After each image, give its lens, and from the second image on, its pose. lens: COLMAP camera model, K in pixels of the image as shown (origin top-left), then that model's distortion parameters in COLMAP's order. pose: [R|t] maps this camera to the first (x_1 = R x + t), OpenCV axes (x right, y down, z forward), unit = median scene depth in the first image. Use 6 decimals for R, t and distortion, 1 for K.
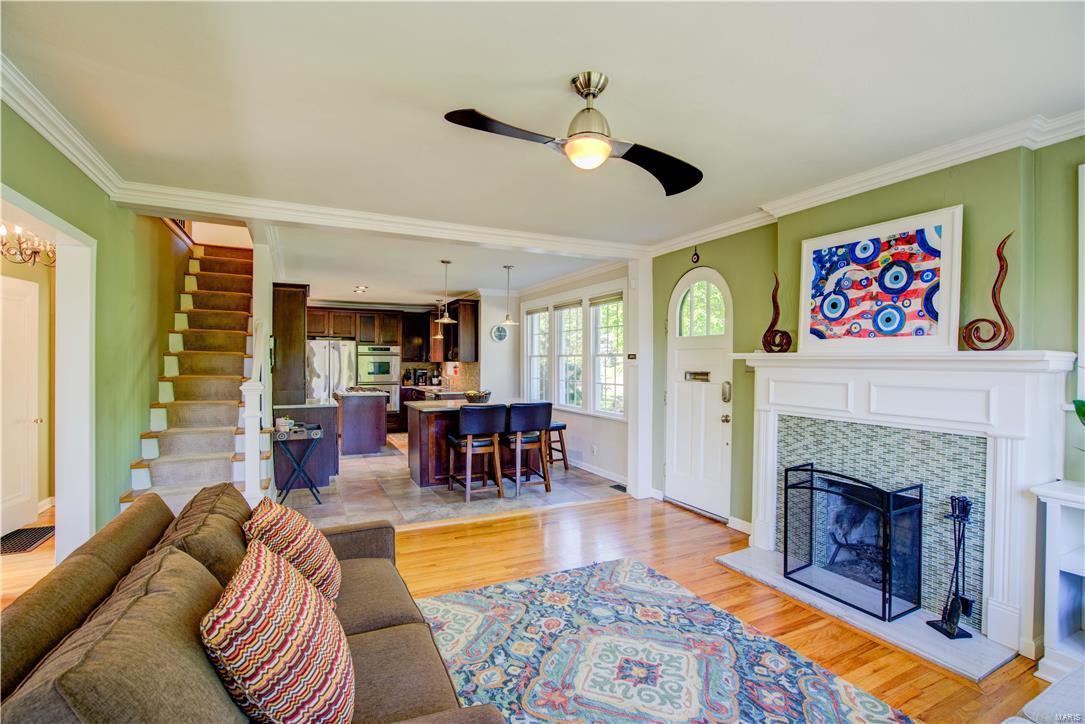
lens RADIAL K [[497.6, 0, 538.0], [0, 497.6, 366.9], [0, 0, 1]] dist [-0.039355, 0.009356]
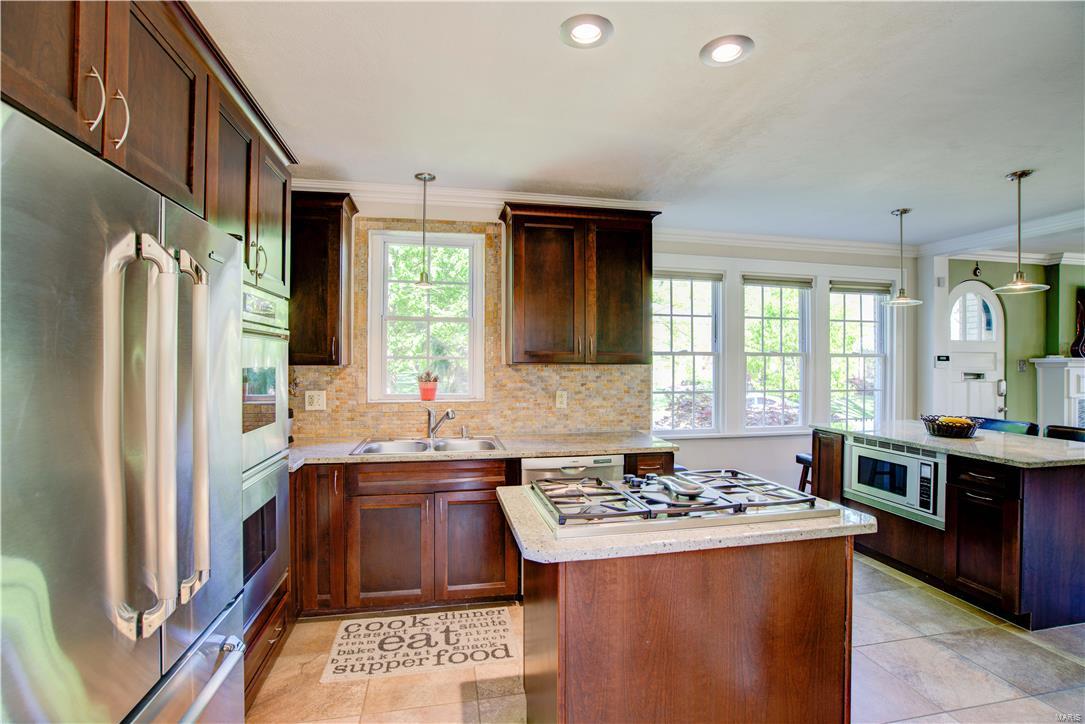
lens RADIAL K [[497.6, 0, 536.5], [0, 497.6, 367.2], [0, 0, 1]] dist [-0.039355, 0.009356]
pose [[0.244683, -0.008671, 0.969564, -1.414510], [0.009689, 0.999932, 0.006497, -0.028043], [-0.969555, 0.007804, 0.244750, 2.411154]]
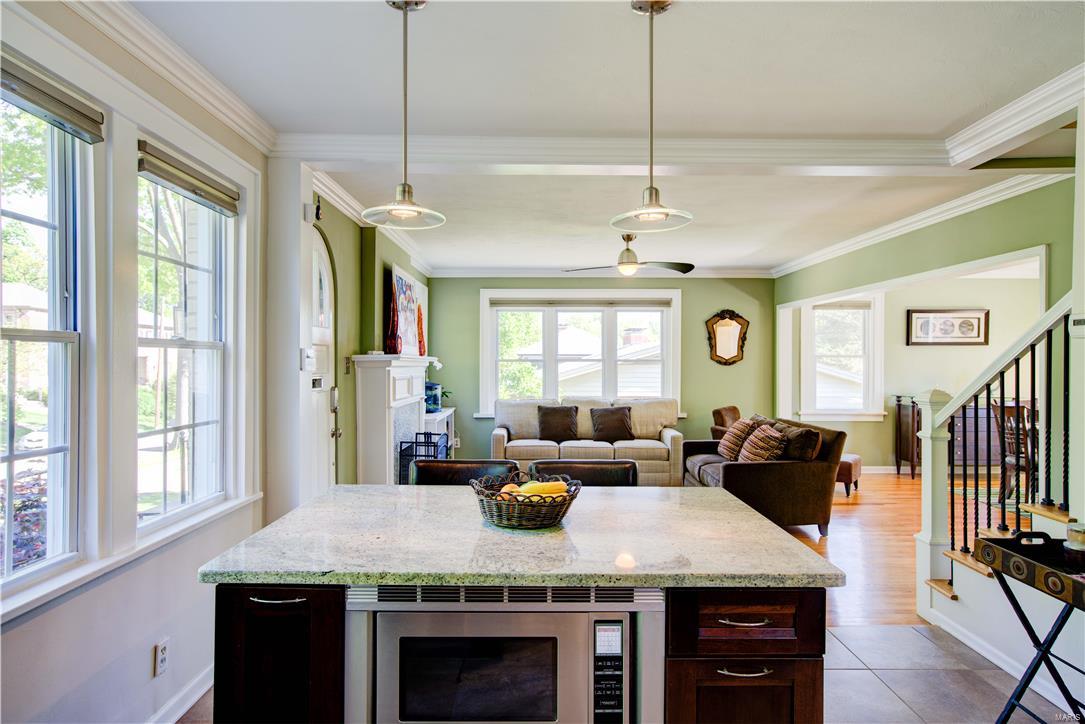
lens RADIAL K [[644.3, 0, 544.8], [0, 644.3, 363.3], [0, 0, 1]] dist [0.003456, 0.006016]
pose [[-0.903866, -0.004993, 0.427787, -0.502175], [0.000343, 0.999923, 0.012394, -0.029893], [-0.427816, 0.011349, -0.903794, 2.375170]]
